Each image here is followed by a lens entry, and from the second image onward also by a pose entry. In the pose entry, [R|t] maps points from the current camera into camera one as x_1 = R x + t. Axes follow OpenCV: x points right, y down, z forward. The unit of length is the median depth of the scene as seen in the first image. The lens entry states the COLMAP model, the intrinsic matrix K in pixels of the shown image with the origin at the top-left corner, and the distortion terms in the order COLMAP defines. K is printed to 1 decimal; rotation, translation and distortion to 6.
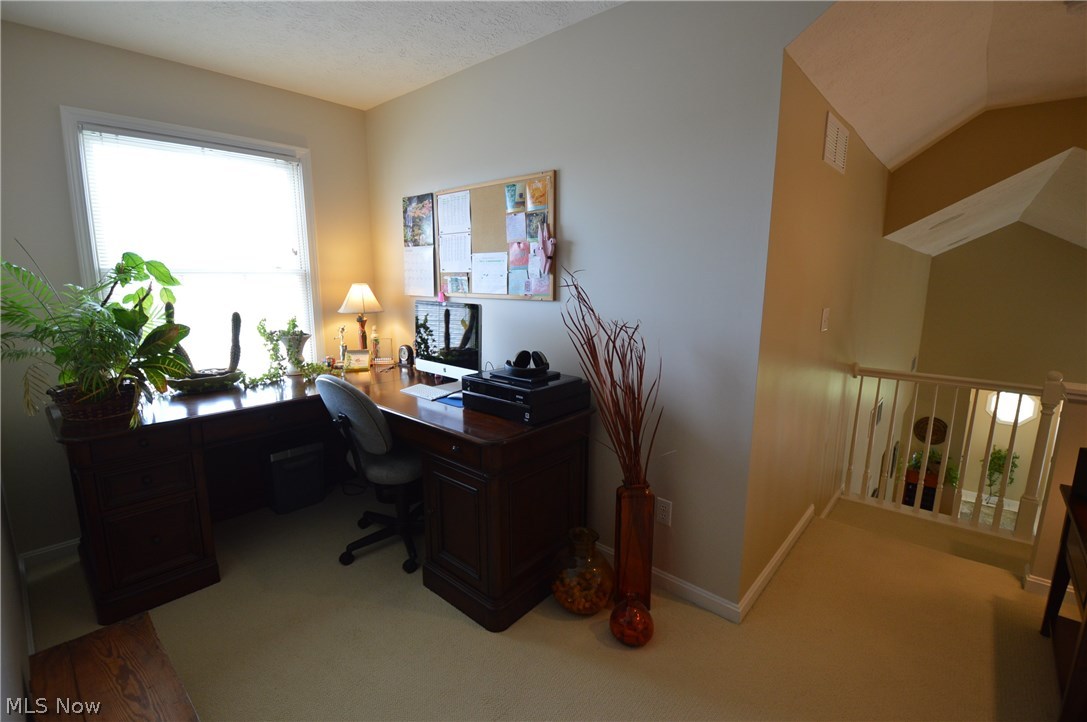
lens RADIAL K [[480.7, 0, 541.3], [0, 480.7, 358.6], [0, 0, 1]] dist [0.015818, -0.021273]
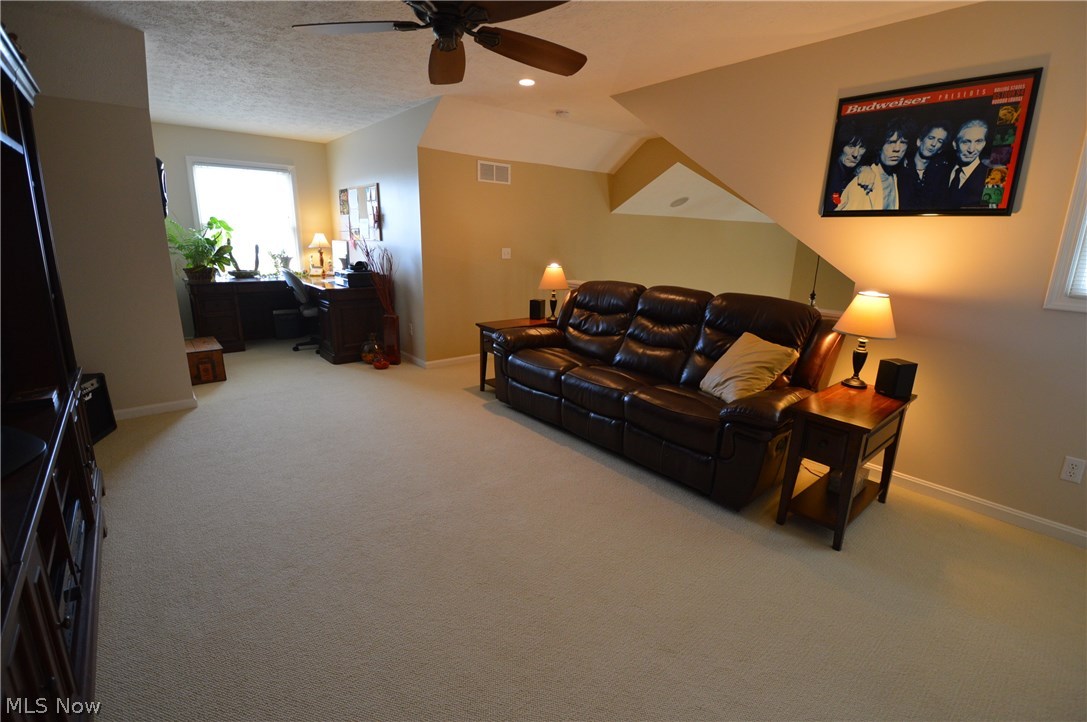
lens RADIAL K [[480.7, 0, 543.0], [0, 480.7, 355.7], [0, 0, 1]] dist [0.015818, -0.021273]
pose [[0.988164, 0.052990, -0.143957, 1.162471], [-0.043589, 0.996754, 0.067691, 0.238165], [0.147076, -0.060615, 0.987266, -1.184848]]
